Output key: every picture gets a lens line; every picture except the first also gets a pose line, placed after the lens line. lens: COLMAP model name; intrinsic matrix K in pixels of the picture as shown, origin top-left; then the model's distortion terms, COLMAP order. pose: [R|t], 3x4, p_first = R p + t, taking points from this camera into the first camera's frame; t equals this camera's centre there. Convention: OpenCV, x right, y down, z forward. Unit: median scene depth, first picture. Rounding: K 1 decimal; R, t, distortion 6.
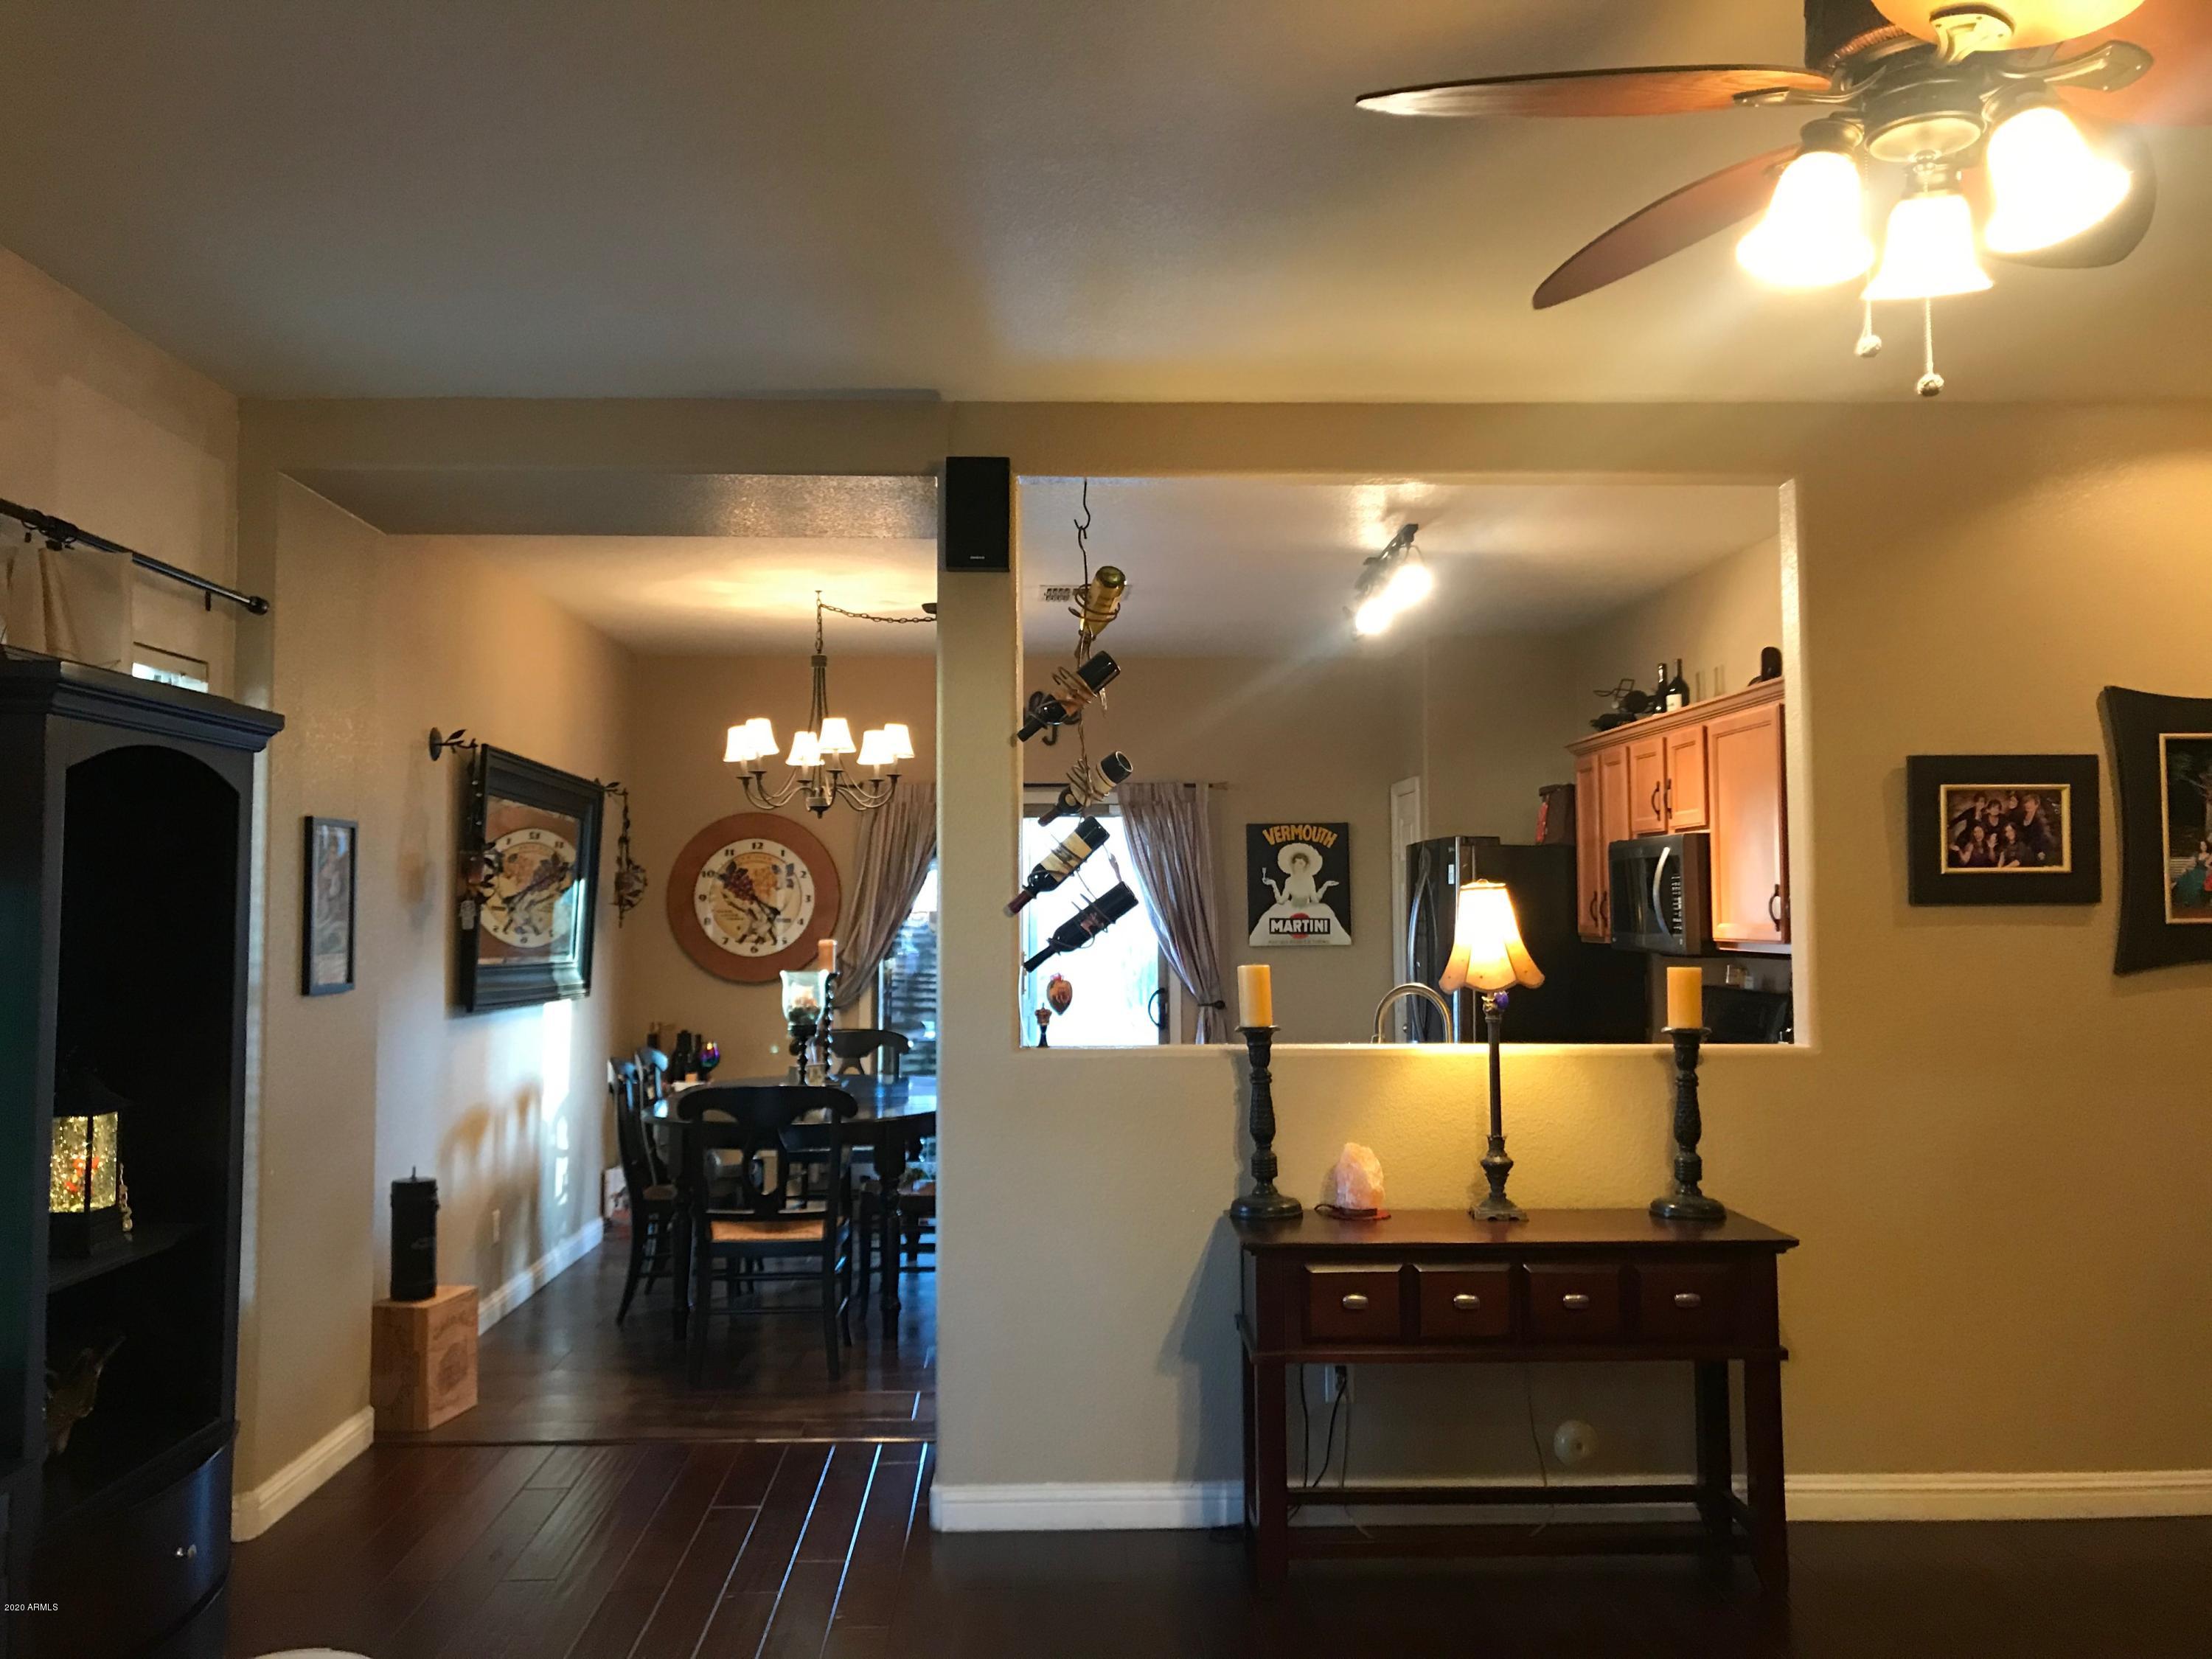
lens RADIAL K [[1800.9, 0, 1061.0], [0, 1800.9, 828.2], [0, 0, 1]] dist [0.042657, -0.065618]
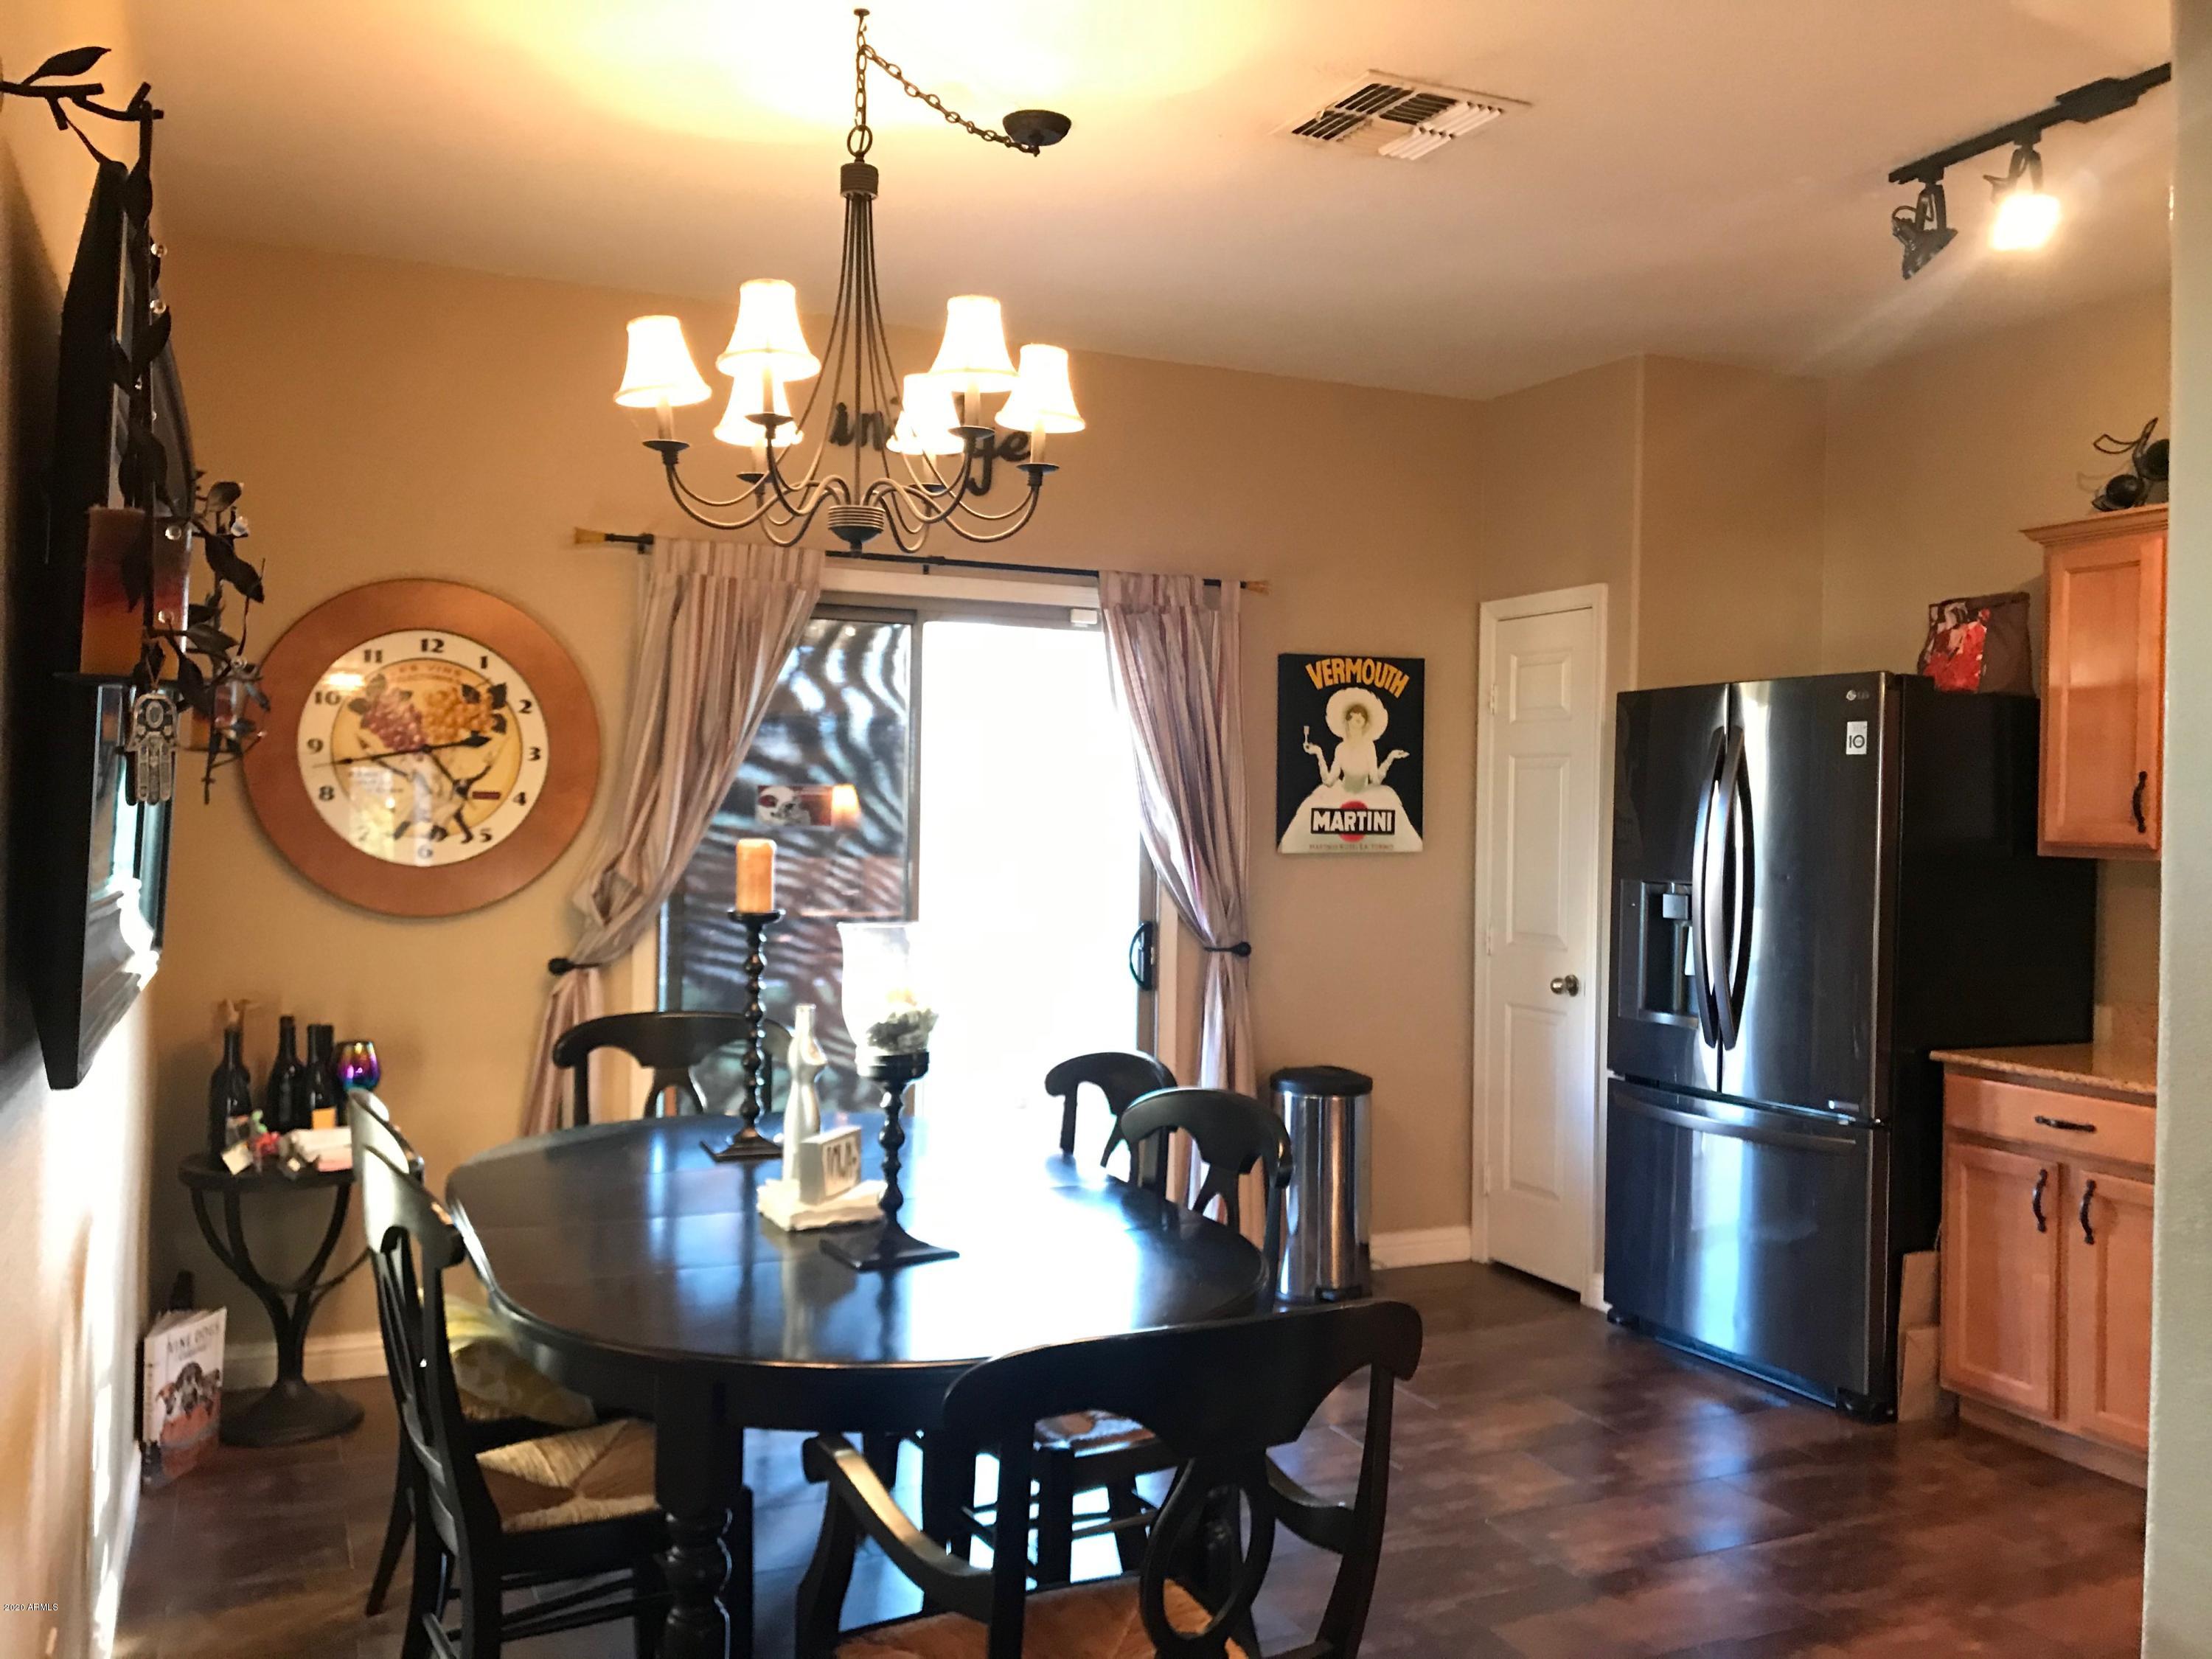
lens RADIAL K [[1800.9, 0, 1061.0], [0, 1800.9, 828.2], [0, 0, 1]] dist [0.042657, -0.065618]
pose [[0.921445, 0.013605, 0.388271, -0.202365], [-0.037405, 0.997851, 0.053803, 0.026879], [-0.386705, -0.064100, 0.919973, 0.465317]]
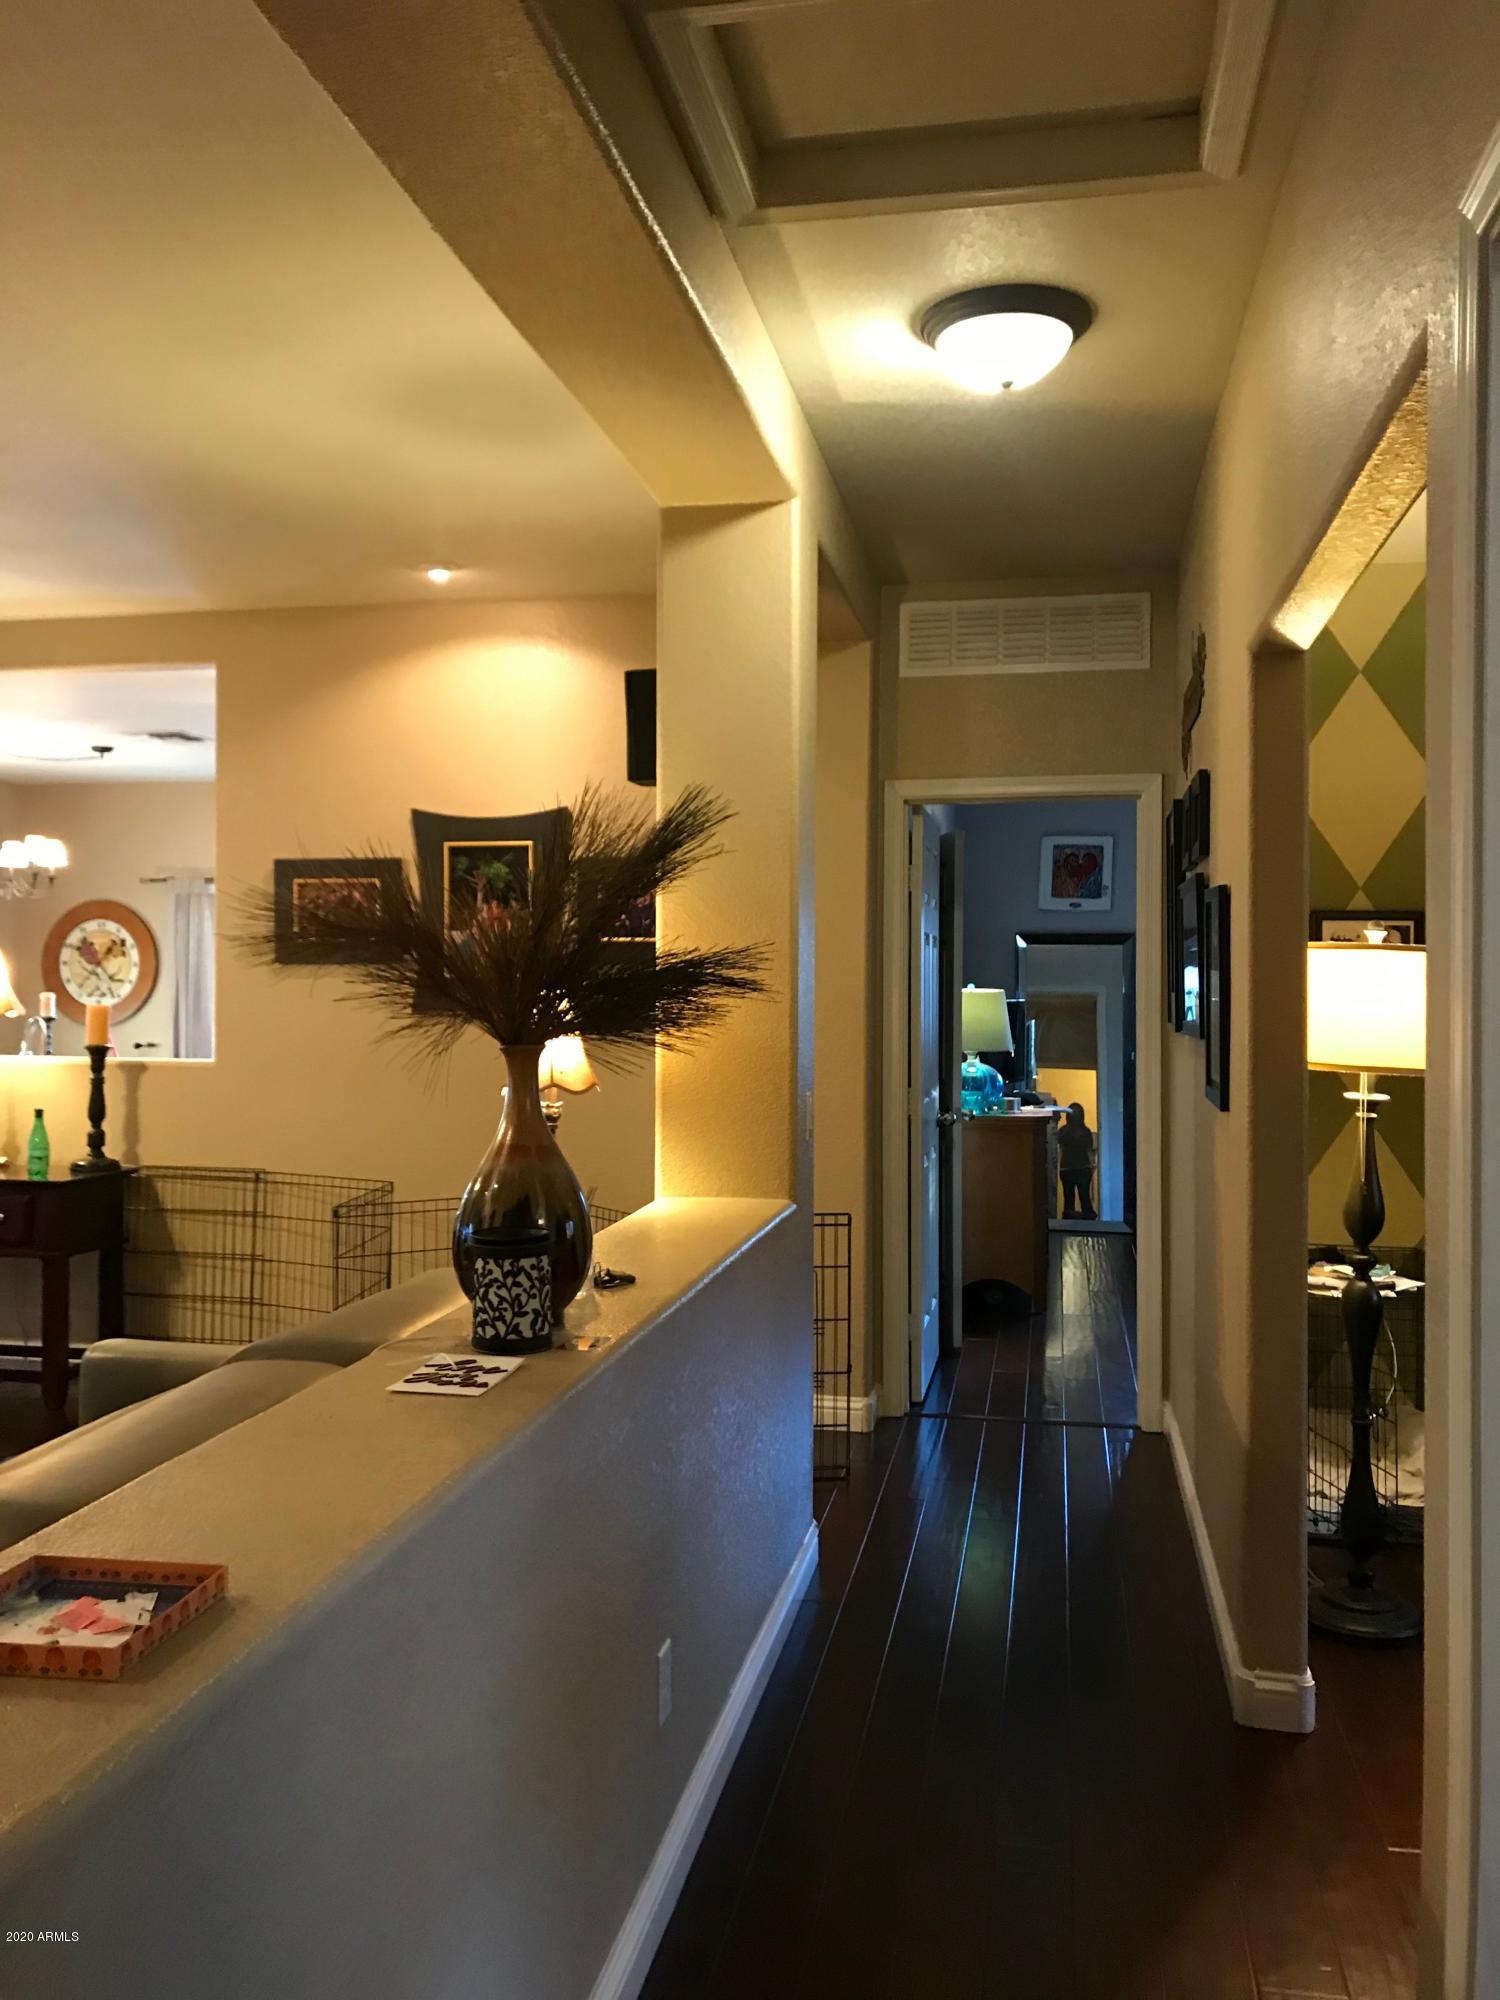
lens RADIAL K [[1628.3, 0, 750.7], [0, 1628.3, 979.5], [0, 0, 1]] dist [0.042657, -0.065618]
pose [[0.980361, 0.005680, -0.197128, 0.548441], [0.002490, 0.999149, 0.041171, 0.001269], [0.197194, -0.040853, 0.979513, -0.101323]]
